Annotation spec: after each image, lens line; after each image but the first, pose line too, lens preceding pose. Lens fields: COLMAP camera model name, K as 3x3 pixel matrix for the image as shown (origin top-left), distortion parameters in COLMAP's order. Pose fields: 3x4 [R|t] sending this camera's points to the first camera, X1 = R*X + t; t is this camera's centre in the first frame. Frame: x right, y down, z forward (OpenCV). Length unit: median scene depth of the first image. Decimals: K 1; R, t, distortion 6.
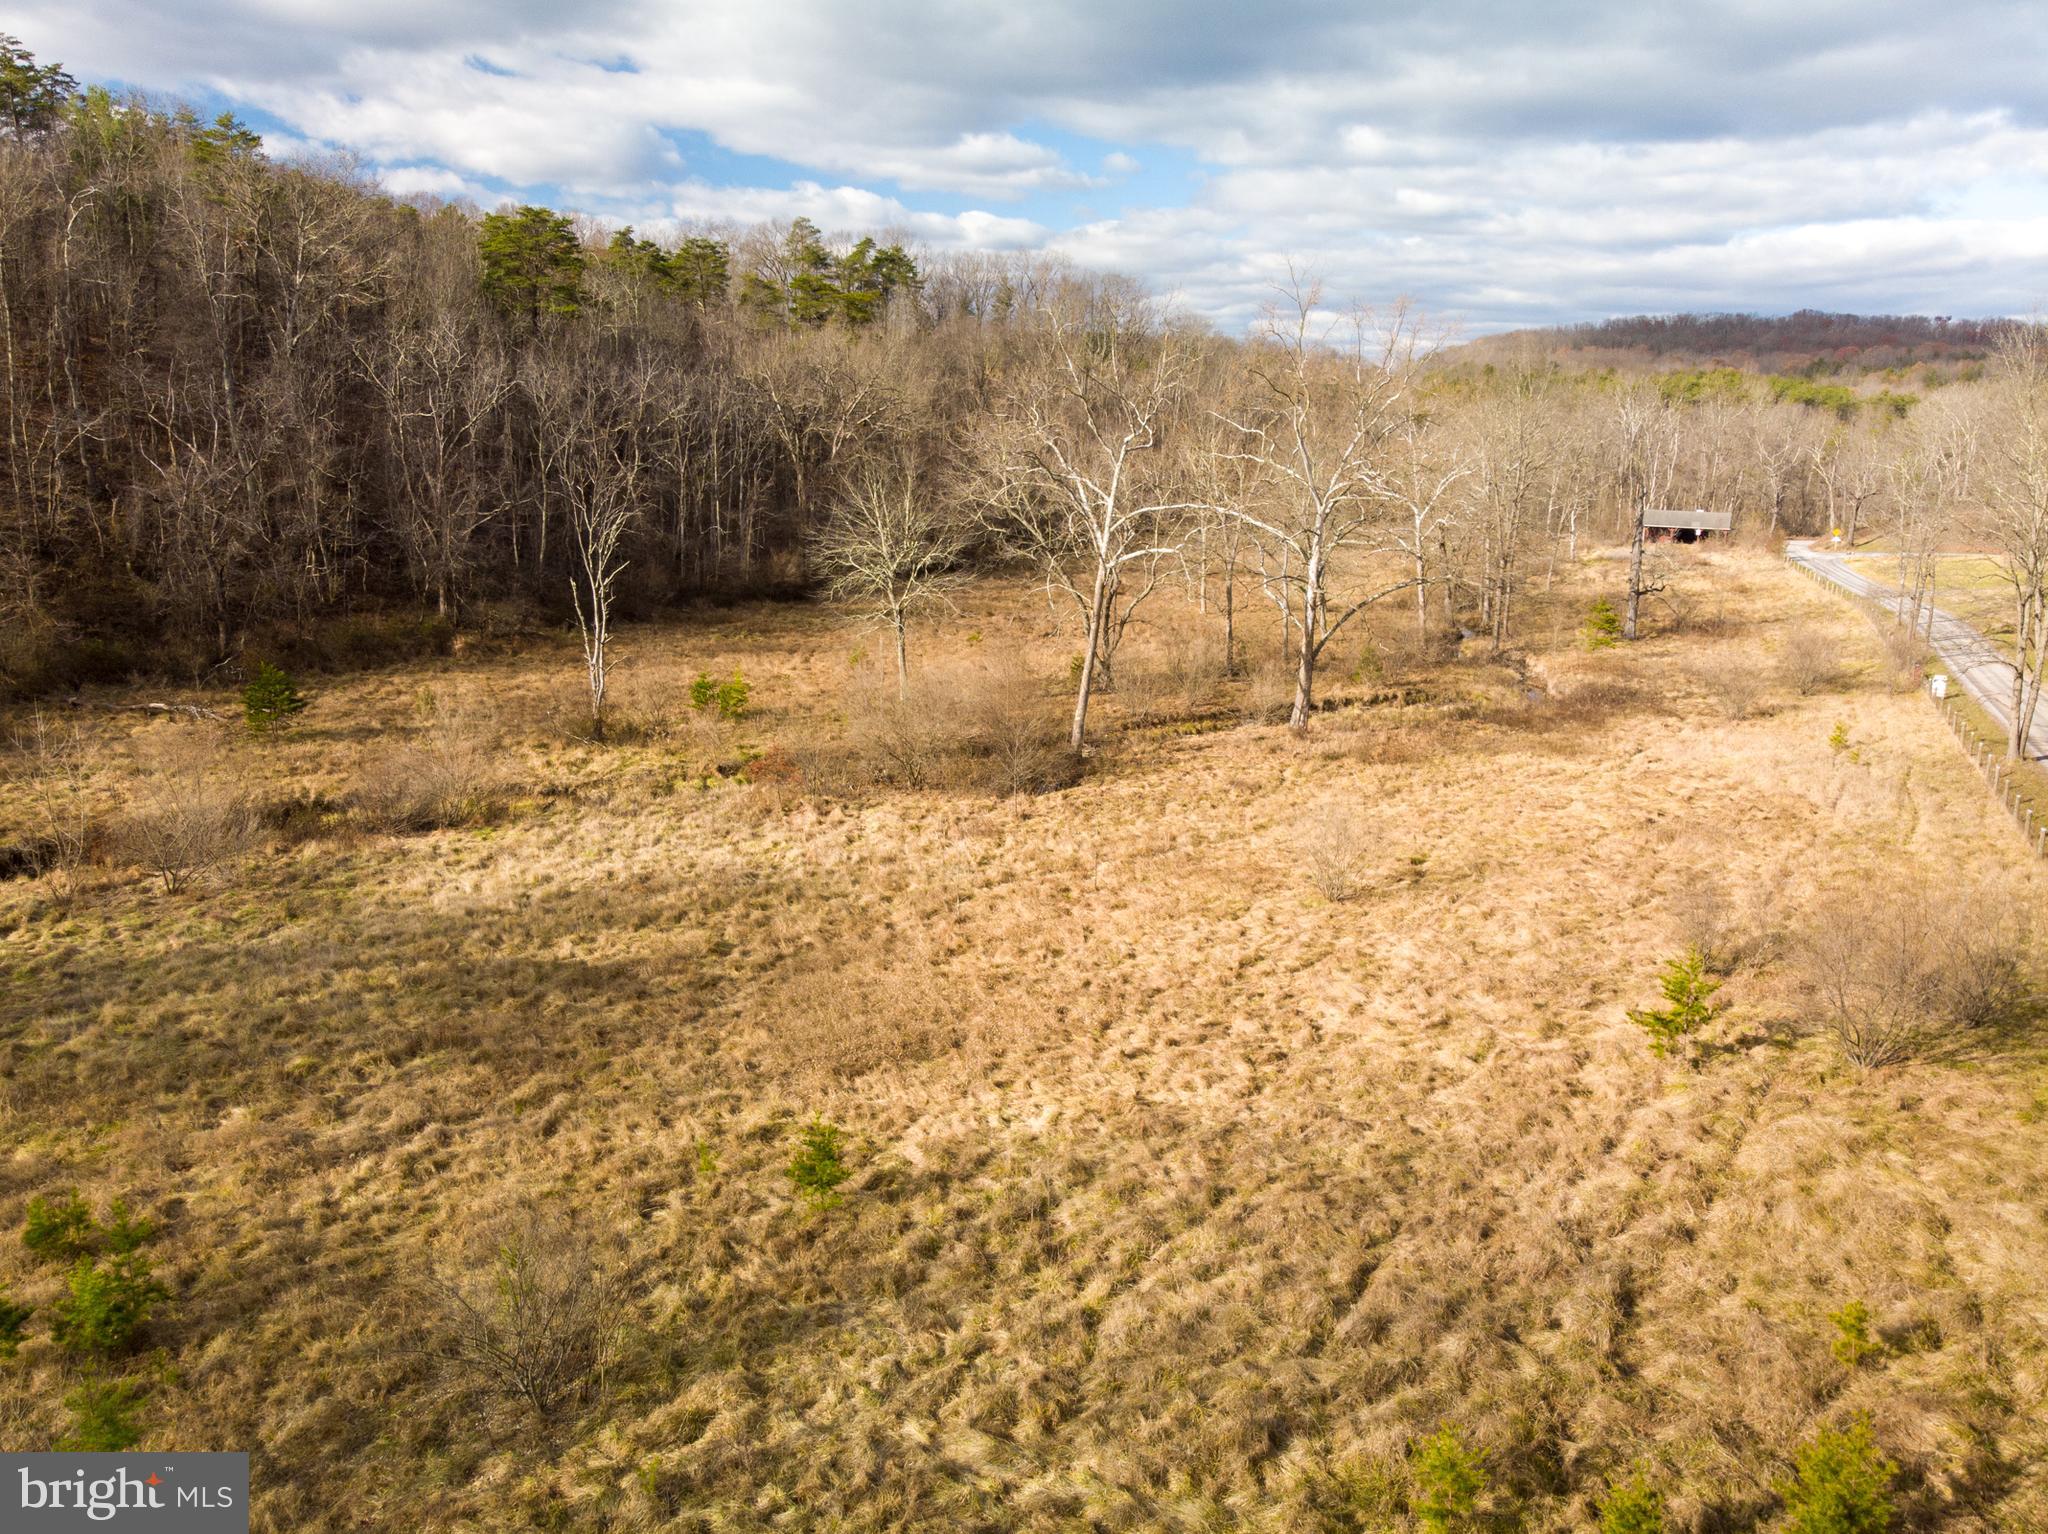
lens RADIAL K [[1542.8, 0, 1024.0], [0, 1542.8, 767.0], [0, 0, 1]] dist [0.011877, -0.006820]
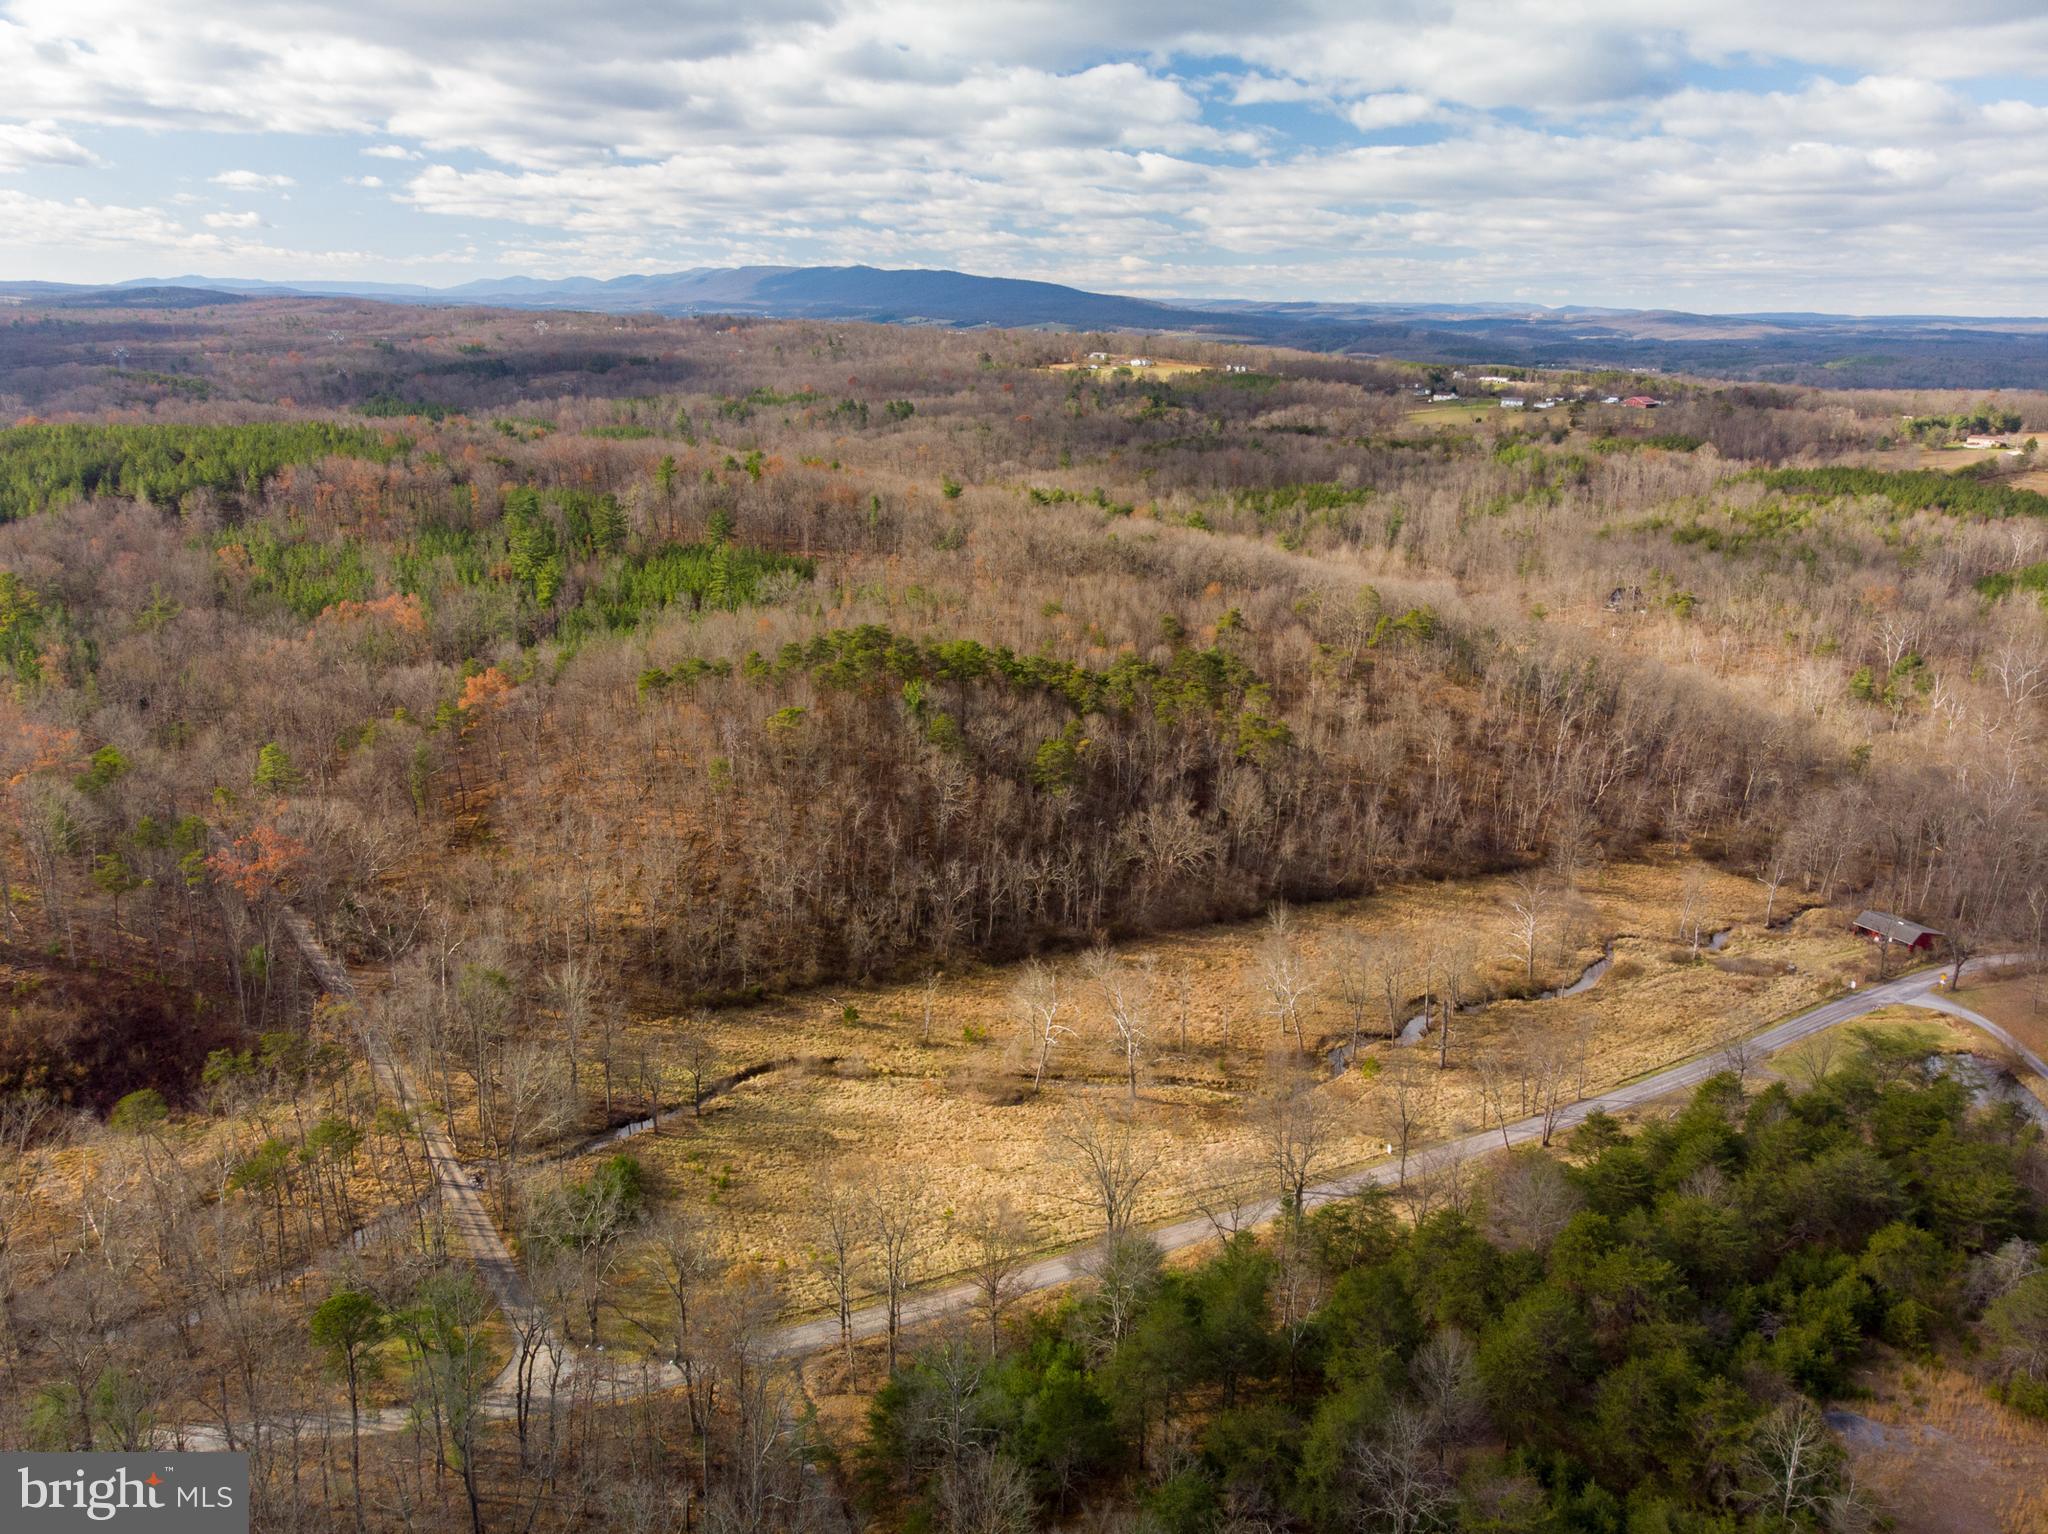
lens RADIAL K [[1542.8, 0, 1024.0], [0, 1542.8, 767.0], [0, 0, 1]] dist [0.011877, -0.006820]
pose [[0.809379, 0.183253, -0.557963, 4.027818], [-0.153354, 0.983056, 0.100412, -2.365301], [0.566910, 0.004294, 0.823768, -4.015040]]
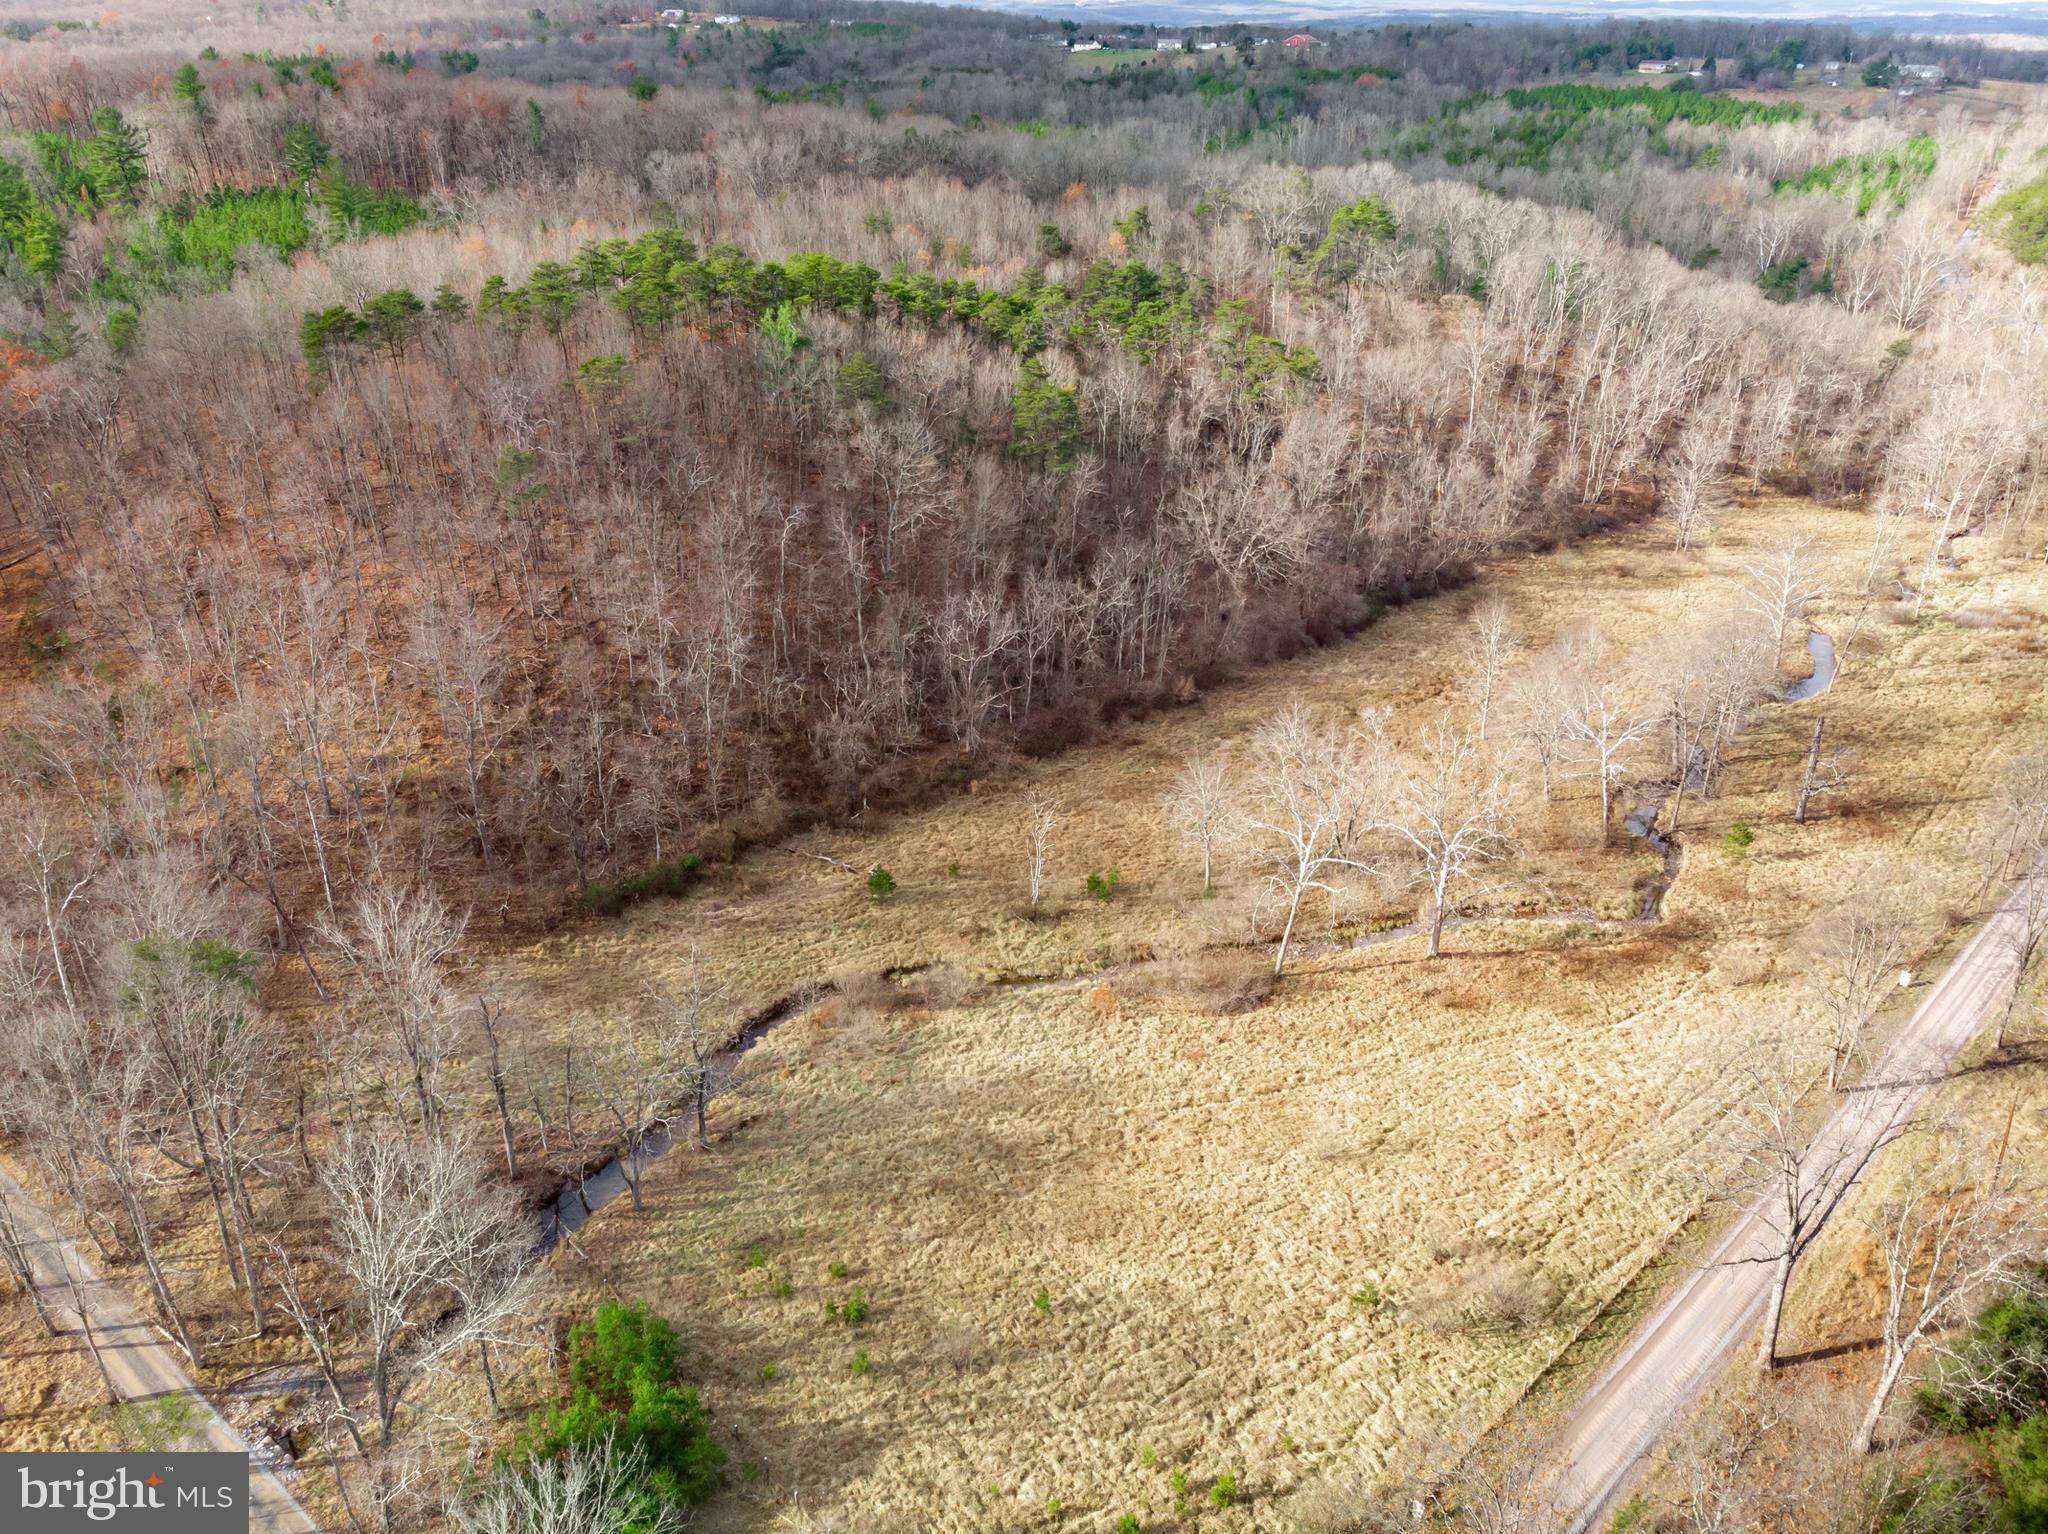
lens RADIAL K [[1542.8, 0, 1024.0], [0, 1542.8, 767.0], [0, 0, 1]] dist [0.011877, -0.006820]
pose [[0.942462, 0.151263, -0.298137, 0.601106], [-0.081809, 0.969022, 0.233030, -1.514426], [0.324150, -0.195231, 0.925641, -1.738709]]
